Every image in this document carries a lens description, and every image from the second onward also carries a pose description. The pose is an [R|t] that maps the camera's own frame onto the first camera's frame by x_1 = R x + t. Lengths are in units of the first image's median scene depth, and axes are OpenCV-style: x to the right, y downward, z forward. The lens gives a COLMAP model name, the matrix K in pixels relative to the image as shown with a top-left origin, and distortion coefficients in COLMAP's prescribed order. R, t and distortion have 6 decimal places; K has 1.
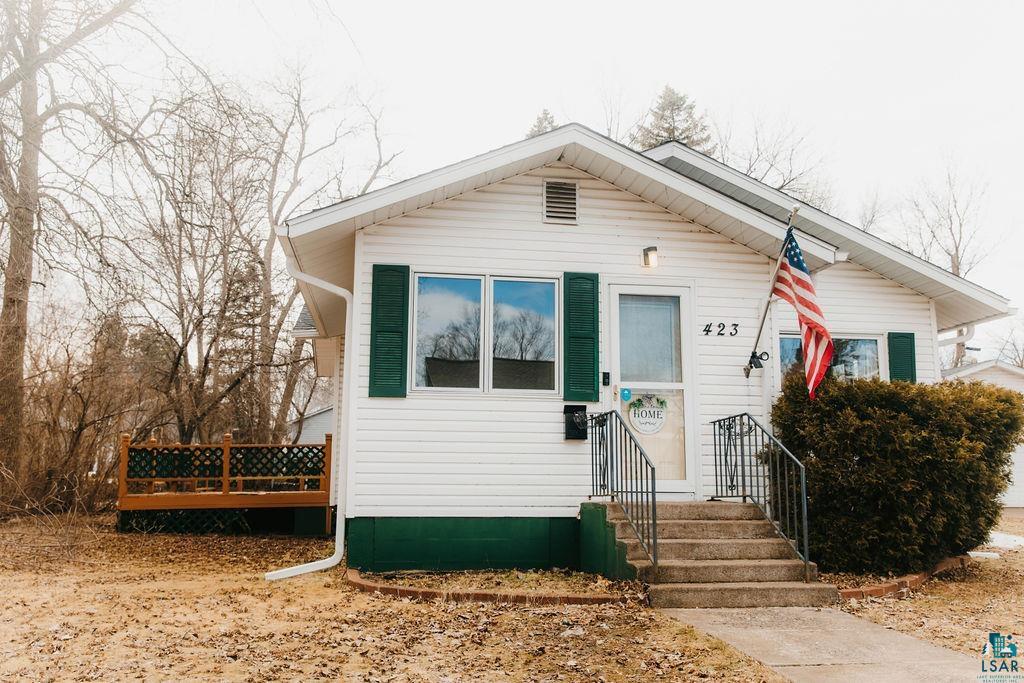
lens RADIAL K [[847.3, 0, 512.0], [0, 847.3, 341.5], [0, 0, 1]] dist [0.003968, 0.000766]
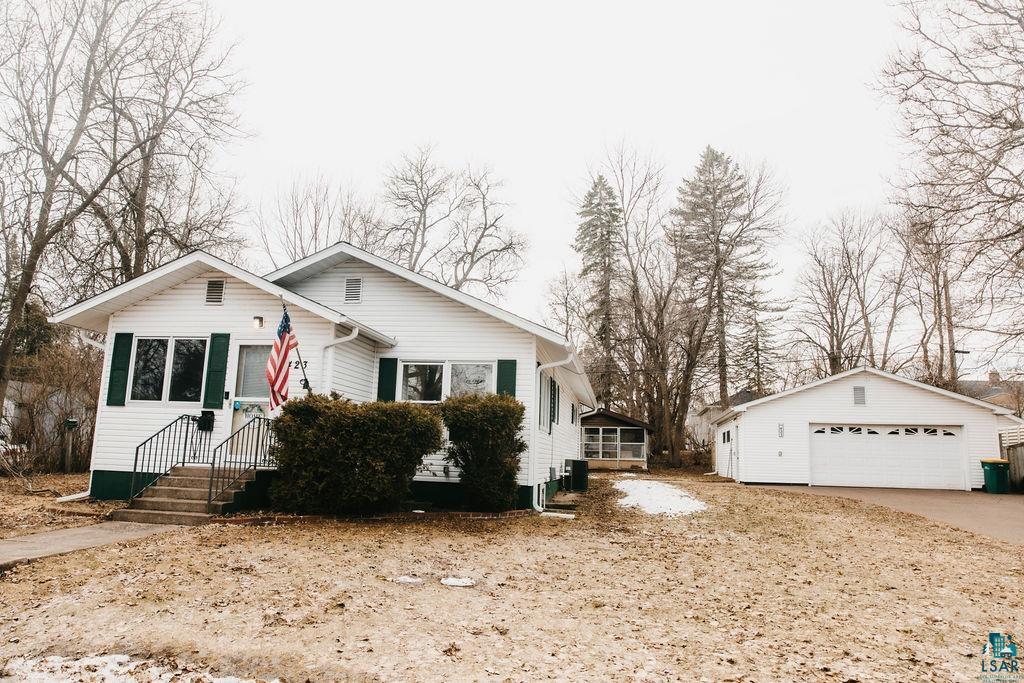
lens RADIAL K [[692.7, 0, 512.0], [0, 692.7, 341.5], [0, 0, 1]] dist [-0.072225, 0.056960]
pose [[0.957266, -0.027418, -0.287907, 1.058764], [0.022254, 0.999528, -0.021195, -0.022401], [0.288352, 0.013882, 0.957424, -0.156339]]
